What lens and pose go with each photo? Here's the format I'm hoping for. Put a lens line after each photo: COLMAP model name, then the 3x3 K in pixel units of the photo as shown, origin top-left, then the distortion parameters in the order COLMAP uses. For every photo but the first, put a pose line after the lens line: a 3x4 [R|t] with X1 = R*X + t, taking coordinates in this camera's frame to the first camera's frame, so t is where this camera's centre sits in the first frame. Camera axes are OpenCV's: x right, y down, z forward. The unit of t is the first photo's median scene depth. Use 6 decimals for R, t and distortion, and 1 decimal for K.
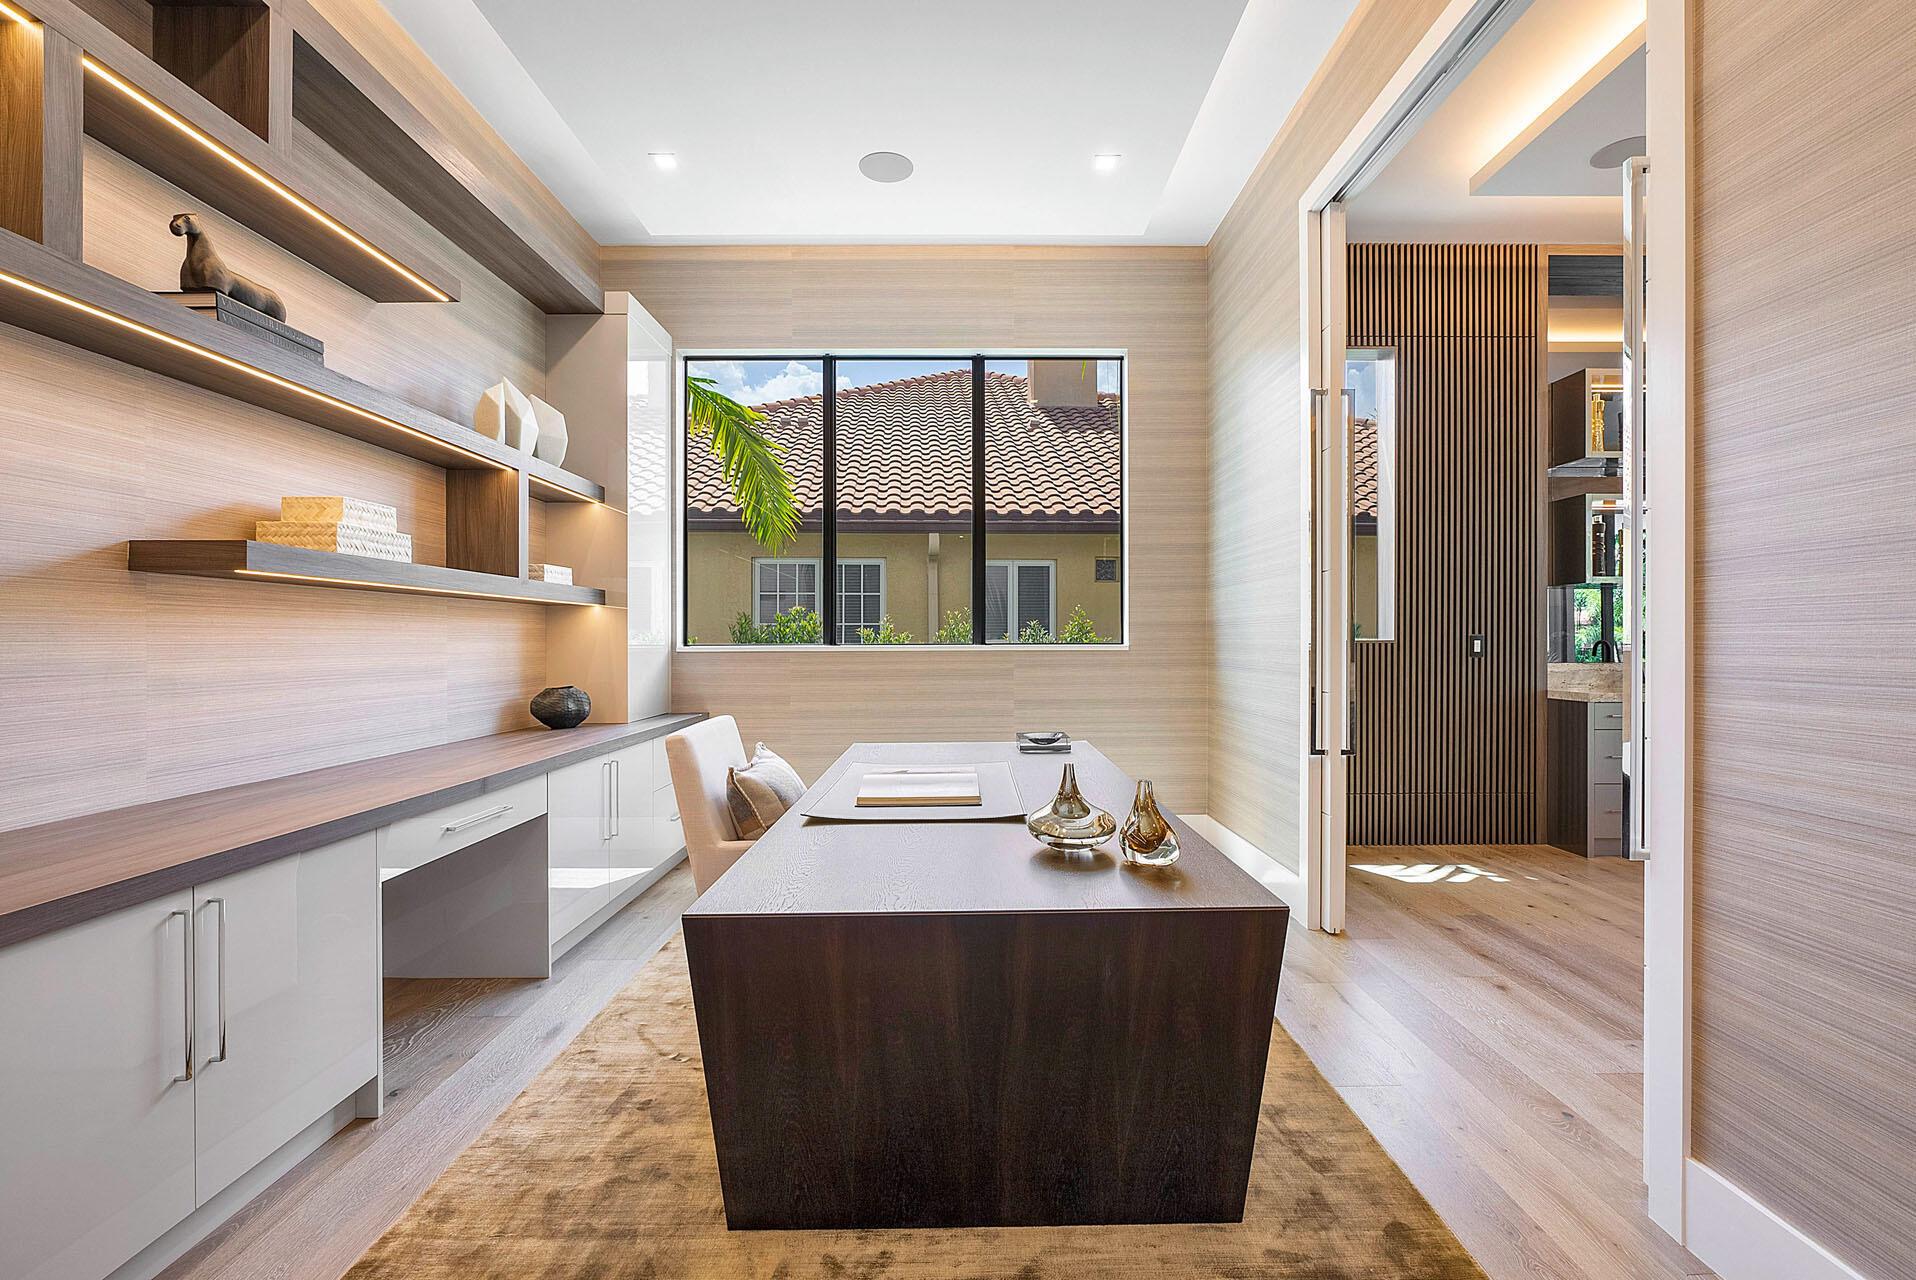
lens RADIAL K [[885.2, 0, 957.4], [0, 885.2, 644.5], [0, 0, 1]] dist [0.001334, 0.001071]
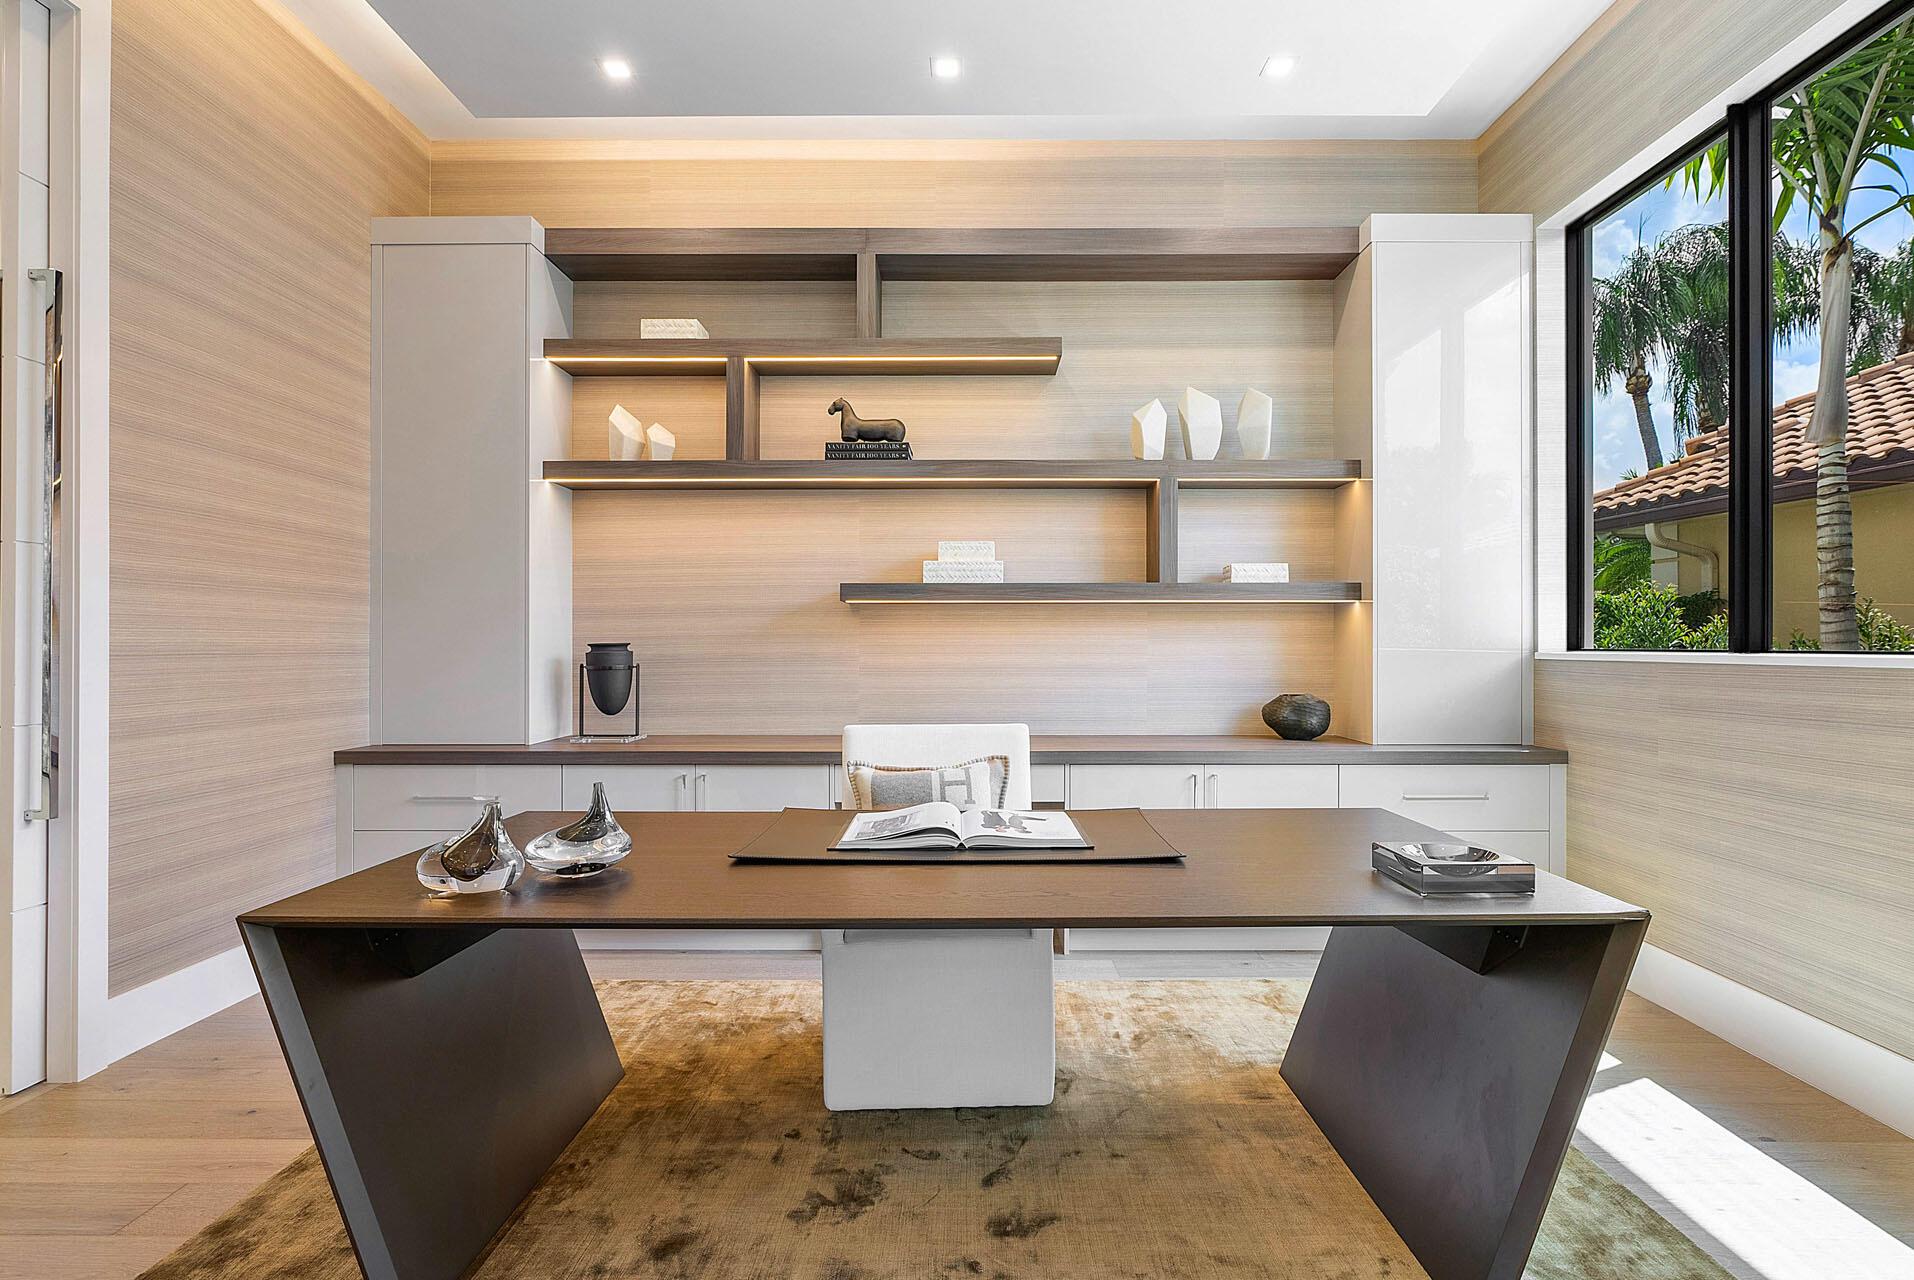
lens RADIAL K [[942.5, 0, 973.6], [0, 942.5, 648.0], [0, 0, 1]] dist [-0.009554, 0.001635]
pose [[-0.013160, 0.002568, -0.999910, 0.608378], [-0.006163, 0.999977, 0.002649, -0.000676], [0.999894, 0.006198, -0.013144, 0.802257]]
